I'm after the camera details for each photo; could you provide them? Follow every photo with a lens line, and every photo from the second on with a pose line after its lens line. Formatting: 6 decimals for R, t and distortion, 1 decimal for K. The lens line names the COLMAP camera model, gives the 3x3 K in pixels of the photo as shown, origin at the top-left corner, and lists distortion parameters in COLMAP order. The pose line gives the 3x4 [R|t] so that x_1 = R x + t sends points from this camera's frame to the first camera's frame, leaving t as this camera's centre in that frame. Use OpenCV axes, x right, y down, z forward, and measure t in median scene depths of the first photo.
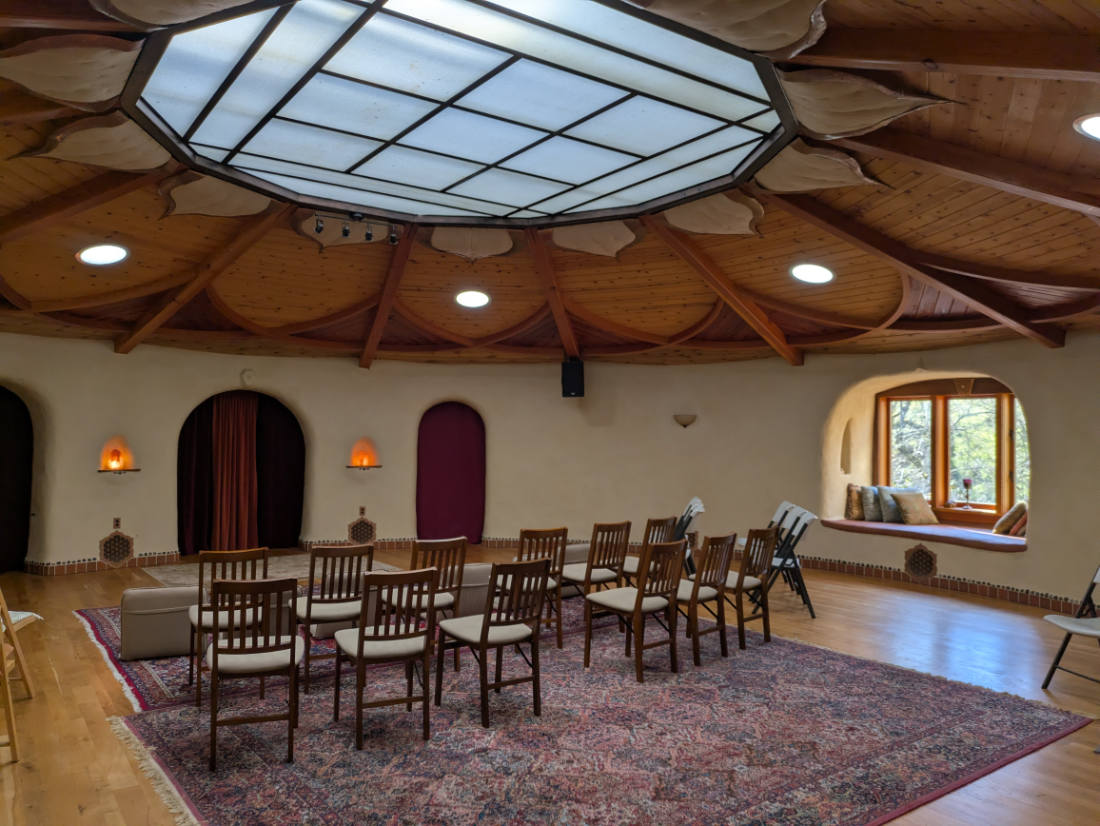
lens RADIAL K [[800.7, 0, 550.0], [0, 800.7, 413.0], [0, 0, 1]] dist [-0.001476, -0.007654]
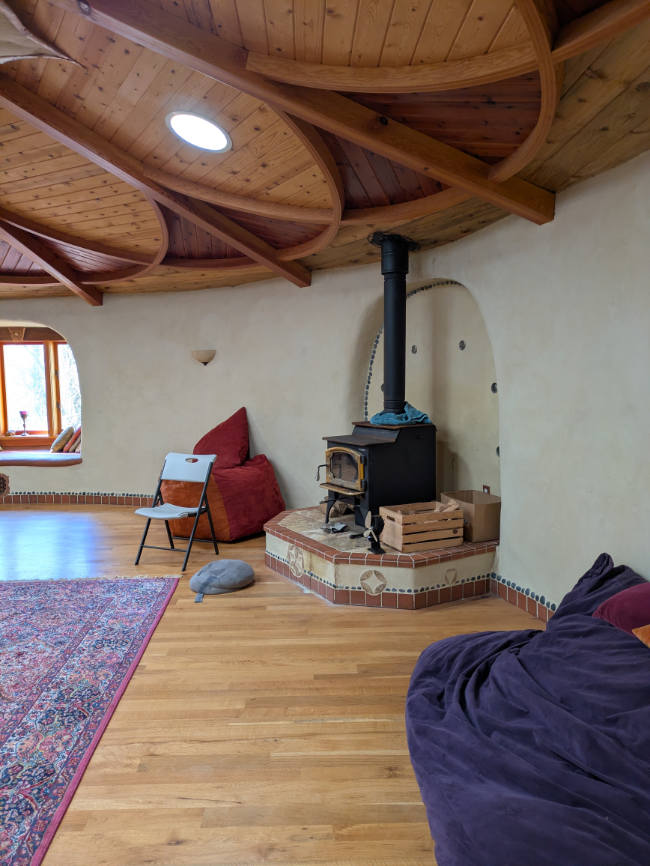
lens RADIAL K [[630.4, 0, 324.6], [0, 630.4, 425.9], [0, 0, 1]] dist [-0.001476, -0.007654]
pose [[0.550205, -0.088182, 0.830360, -0.050749], [0.000485, 0.994442, 0.105286, 0.009379], [-0.835029, -0.057527, 0.547190, 0.193206]]
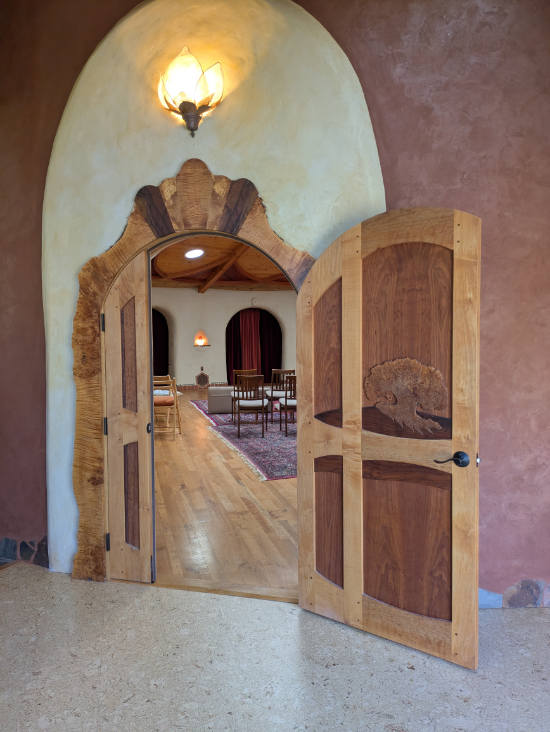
lens RADIAL K [[537.6, 0, 274.9], [0, 537.6, 345.6], [0, 0, 1]] dist [0.000936, -0.001024]
pose [[0.940940, -0.008360, -0.338471, 0.166917], [0.028225, 0.998152, 0.053812, -0.003498], [0.337396, -0.060188, 0.939437, -0.353795]]
